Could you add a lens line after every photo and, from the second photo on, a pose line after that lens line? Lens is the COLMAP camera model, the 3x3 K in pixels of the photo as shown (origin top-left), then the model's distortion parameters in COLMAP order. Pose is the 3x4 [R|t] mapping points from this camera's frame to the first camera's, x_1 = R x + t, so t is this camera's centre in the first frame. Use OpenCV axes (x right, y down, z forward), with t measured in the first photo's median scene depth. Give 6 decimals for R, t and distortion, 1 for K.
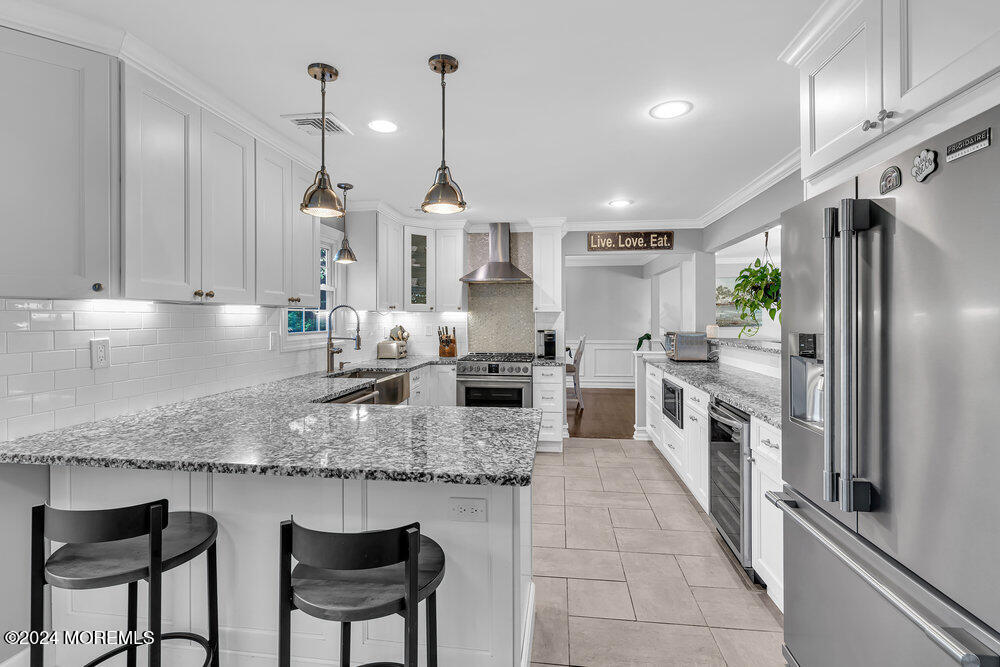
lens RADIAL K [[456.3, 0, 499.3], [0, 456.3, 320.5], [0, 0, 1]] dist [-0.011828, 0.005154]
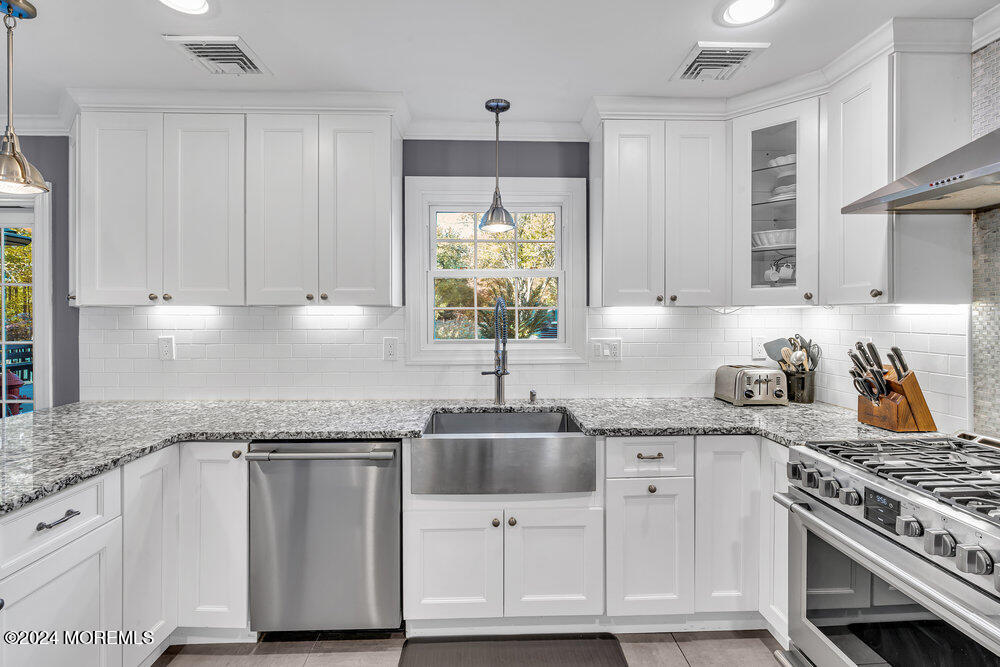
lens RADIAL K [[457.1, 0, 498.9], [0, 457.1, 316.2], [0, 0, 1]] dist [-0.004723, -0.000199]
pose [[0.165496, 0.006031, -0.986192, 0.350160], [-0.004020, 0.999977, 0.005440, -0.018561], [0.986202, 0.003065, 0.165516, 1.167118]]
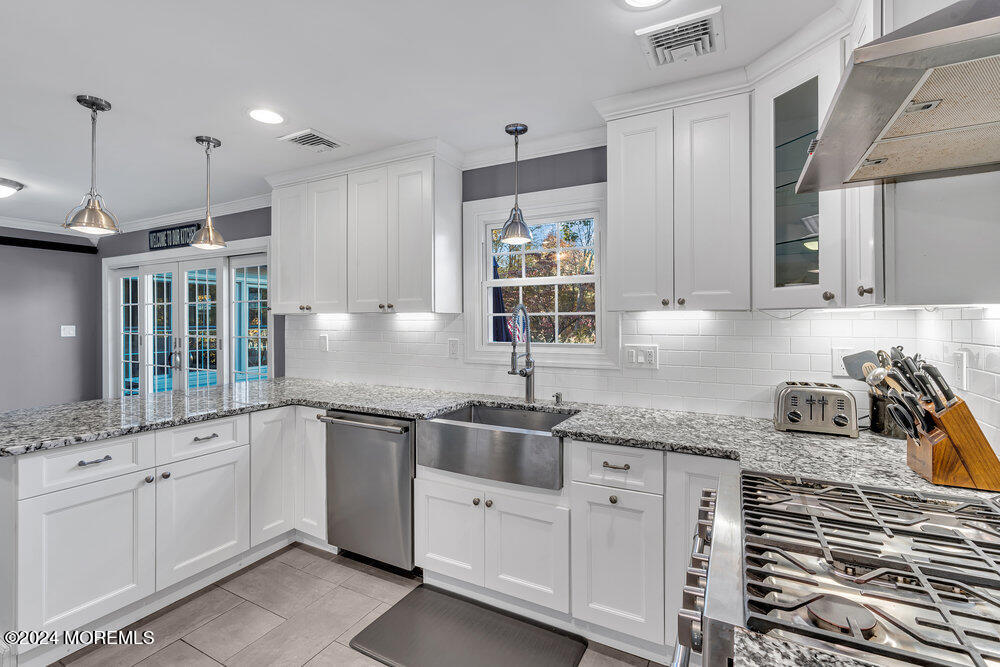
lens RADIAL K [[456.3, 0, 499.3], [0, 456.3, 320.5], [0, 0, 1]] dist [-0.011828, 0.005154]
pose [[-0.350852, 0.001952, -0.936429, 0.390008], [-0.003335, 0.999989, 0.003334, -0.018010], [0.936425, 0.004293, -0.350842, 1.571265]]
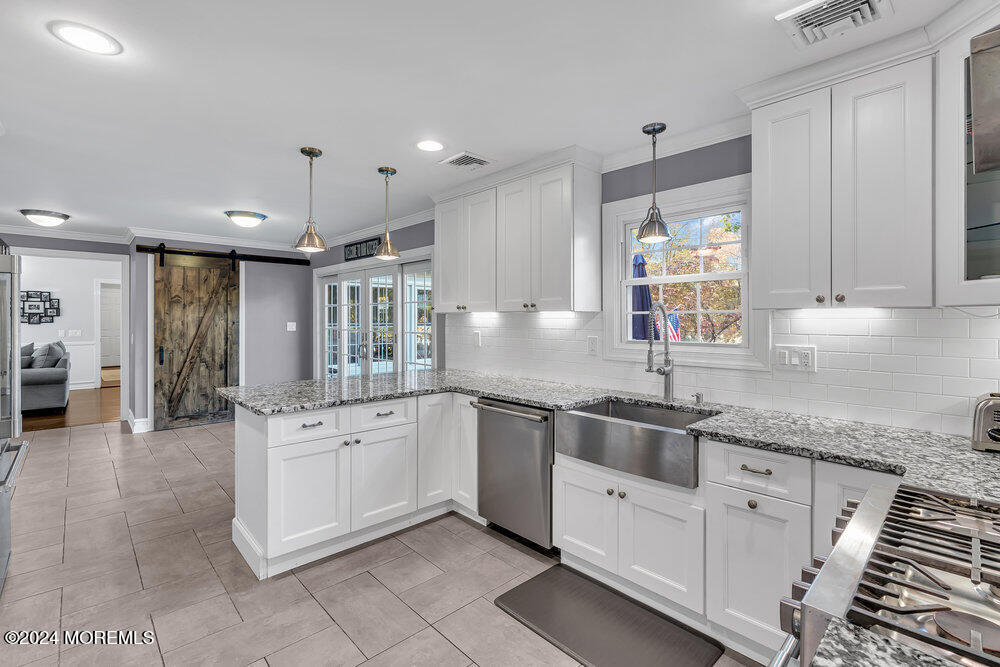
lens RADIAL K [[456.3, 0, 499.3], [0, 456.3, 320.5], [0, 0, 1]] dist [-0.011828, 0.005154]
pose [[-0.633115, 0.003945, -0.774048, 0.428565], [-0.003764, 0.999959, 0.008176, -0.018057], [0.774049, 0.008090, -0.633074, 1.620686]]
